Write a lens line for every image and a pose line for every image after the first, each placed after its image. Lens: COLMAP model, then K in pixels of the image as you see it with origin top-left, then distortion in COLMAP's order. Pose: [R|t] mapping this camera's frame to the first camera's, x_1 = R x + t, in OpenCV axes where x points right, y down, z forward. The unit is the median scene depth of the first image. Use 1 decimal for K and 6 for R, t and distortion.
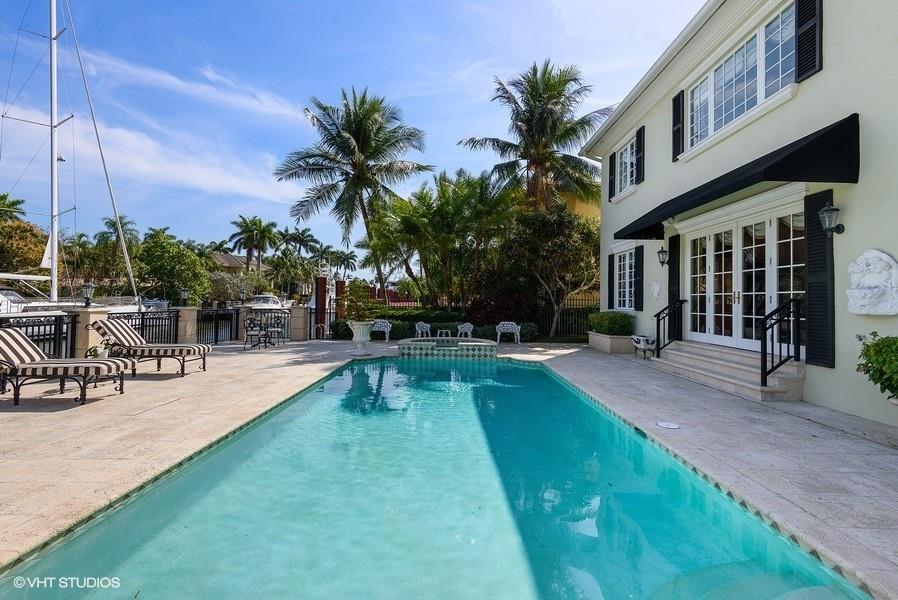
lens RADIAL K [[404.9, 0, 452.3], [0, 404.9, 291.7], [0, 0, 1]] dist [0.036644, -0.016260]
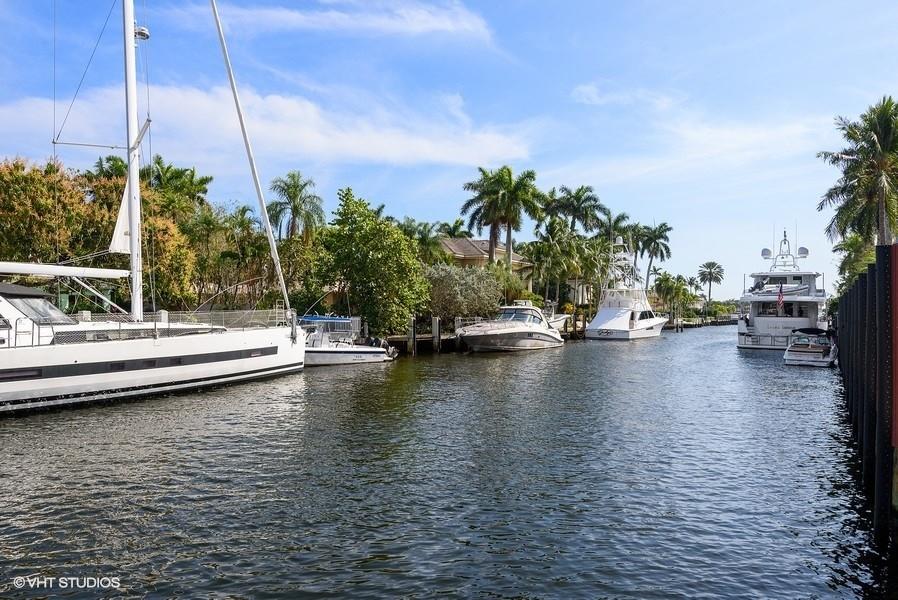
lens RADIAL K [[644.3, 0, 449.0], [0, 644.3, 300.0], [0, 0, 1]] dist [-0.002158, -0.000651]
pose [[0.857737, -0.012998, -0.513924, -0.144895], [0.013063, 0.999909, -0.003488, 0.003957], [0.513922, -0.003722, 0.857829, 0.319542]]
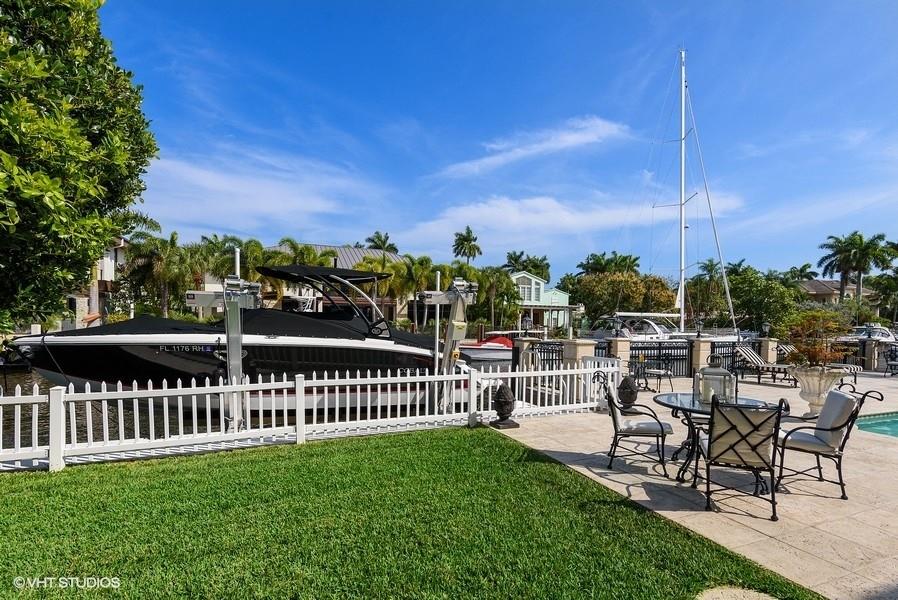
lens RADIAL K [[417.3, 0, 449.5], [0, 417.3, 325.6], [0, 0, 1]] dist [0.035937, -0.019738]
pose [[0.363802, -0.003091, -0.931471, 0.045062], [0.011413, 0.999934, 0.001139, -0.005009], [0.931406, -0.011045, 0.363814, -0.151114]]
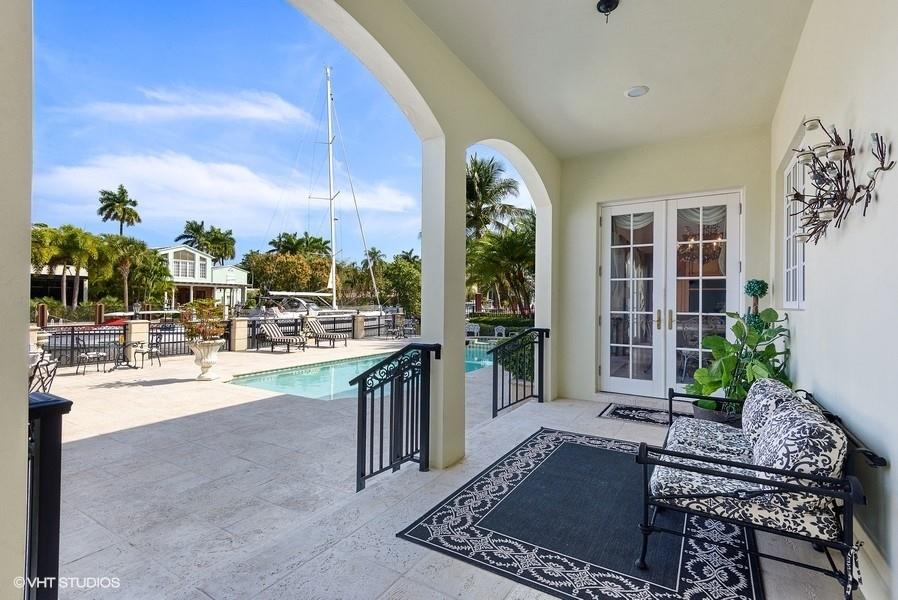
lens RADIAL K [[418.0, 0, 452.8], [0, 418.0, 304.9], [0, 0, 1]] dist [0.038759, -0.023020]
pose [[0.852070, -0.005664, -0.523398, 0.171584], [0.017100, 0.999709, 0.017019, -0.007465], [0.523149, -0.023452, 0.851919, -0.089515]]
